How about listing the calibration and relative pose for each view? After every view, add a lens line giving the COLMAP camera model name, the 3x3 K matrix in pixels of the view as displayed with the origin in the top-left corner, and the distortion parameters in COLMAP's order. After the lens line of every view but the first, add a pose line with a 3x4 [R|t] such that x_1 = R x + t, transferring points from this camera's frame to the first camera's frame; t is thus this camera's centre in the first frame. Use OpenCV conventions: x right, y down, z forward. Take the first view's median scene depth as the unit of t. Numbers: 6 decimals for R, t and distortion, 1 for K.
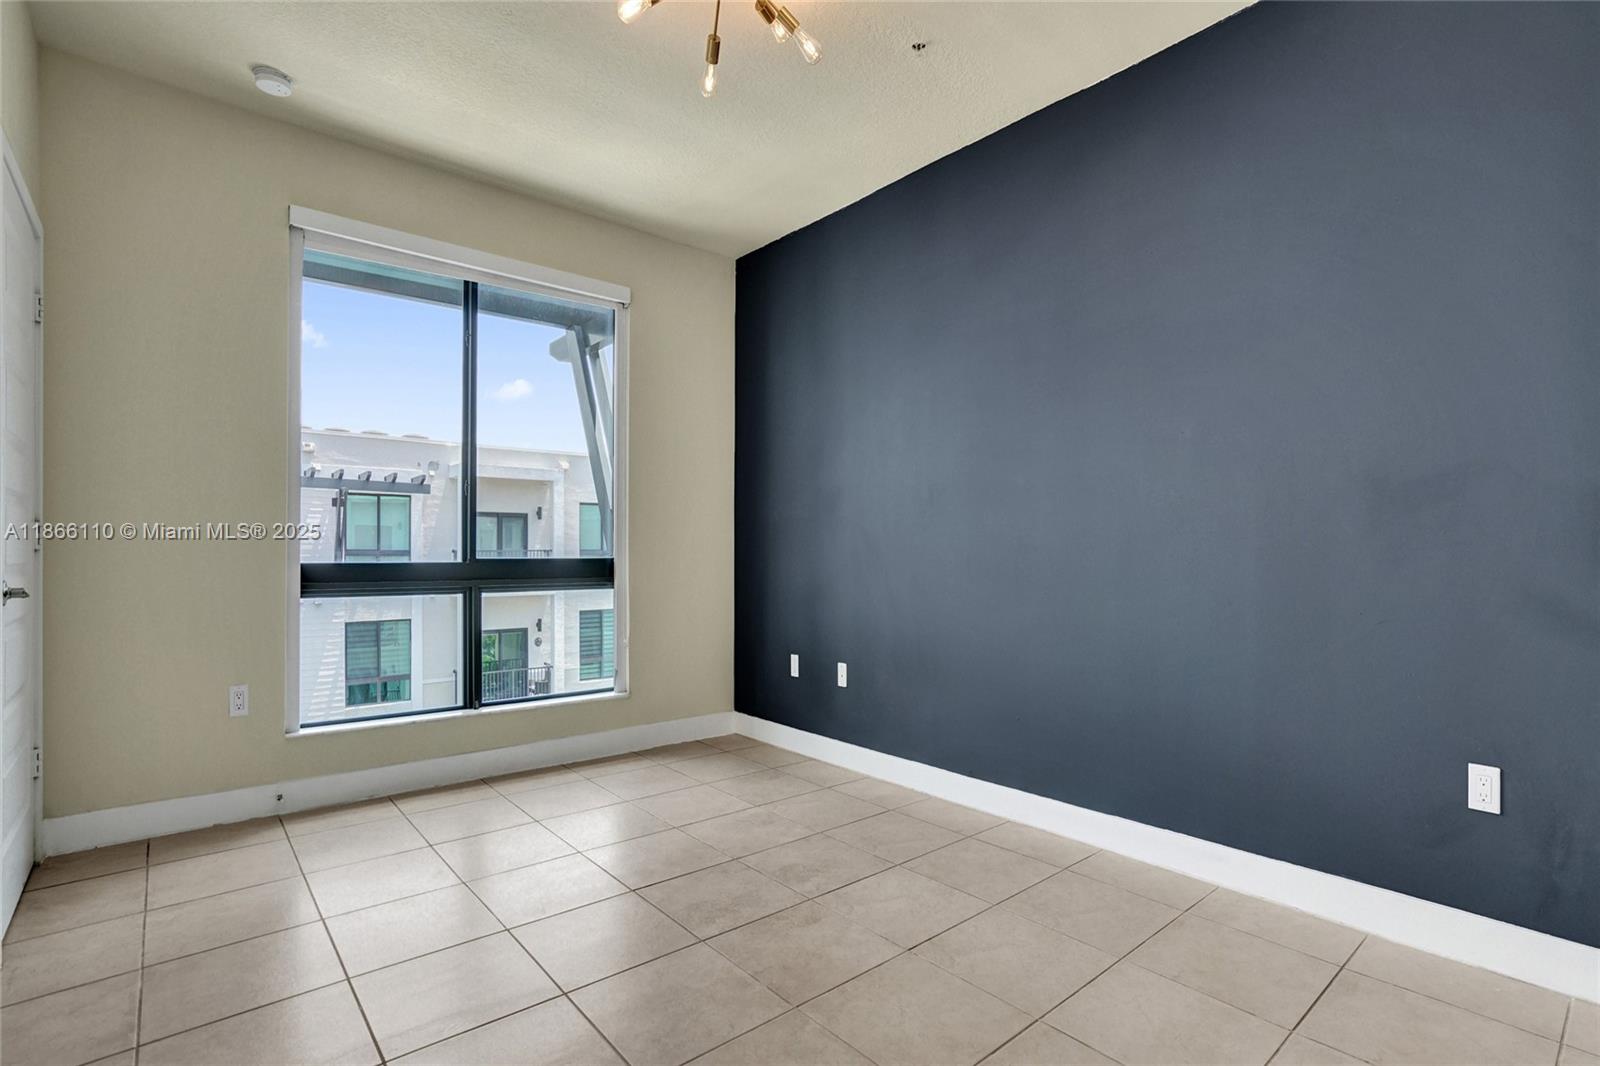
lens RADIAL K [[766.0, 0, 800.8], [0, 766.0, 548.6], [0, 0, 1]] dist [-0.039926, 0.022697]
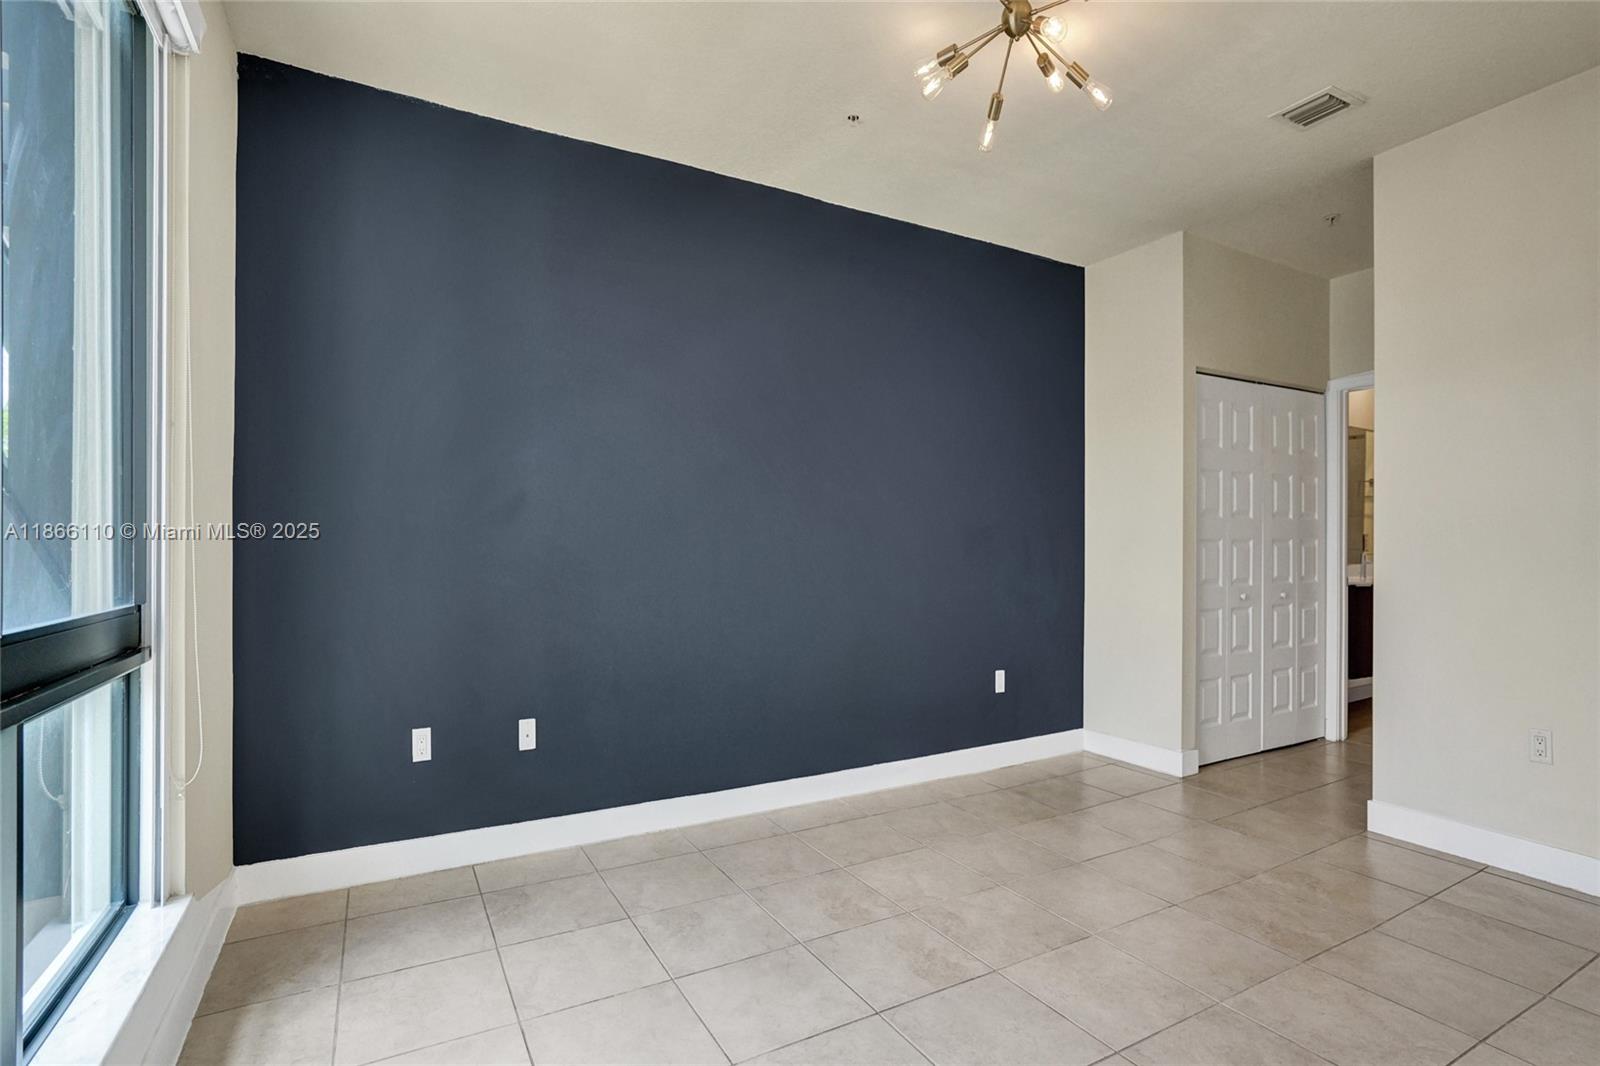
lens RADIAL K [[766.0, 0, 805.3], [0, 766.0, 549.5], [0, 0, 1]] dist [-0.039926, 0.022697]
pose [[0.189450, -0.005960, 0.981872, -0.668787], [-0.006185, 0.999954, 0.007263, -0.027317], [-0.981871, -0.007449, 0.189405, 0.613113]]
